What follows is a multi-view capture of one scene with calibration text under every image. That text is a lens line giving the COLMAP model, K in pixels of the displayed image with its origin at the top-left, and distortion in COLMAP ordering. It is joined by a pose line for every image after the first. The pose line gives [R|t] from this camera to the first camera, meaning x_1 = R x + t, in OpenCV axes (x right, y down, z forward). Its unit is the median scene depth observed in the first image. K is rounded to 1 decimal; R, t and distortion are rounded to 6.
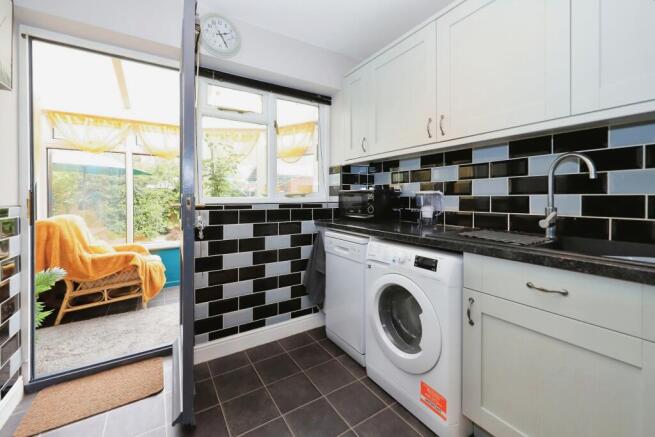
lens RADIAL K [[264.5, 0, 325.3], [0, 264.5, 202.6], [0, 0, 1]] dist [0.000265, 0.000071]
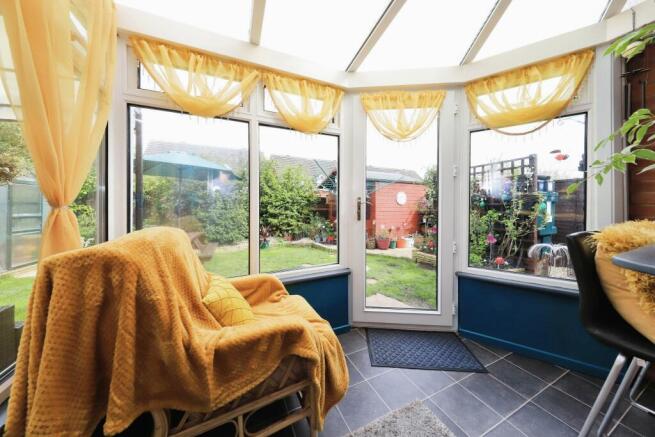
lens RADIAL K [[217.2, 0, 328.5], [0, 217.2, 208.0], [0, 0, 1]] dist [0.000093, 0.000015]
pose [[0.991754, 0.003602, -0.128102, -0.569090], [-0.004205, 0.999981, -0.004436, 0.009663], [0.128083, 0.004938, 0.991751, 0.594746]]
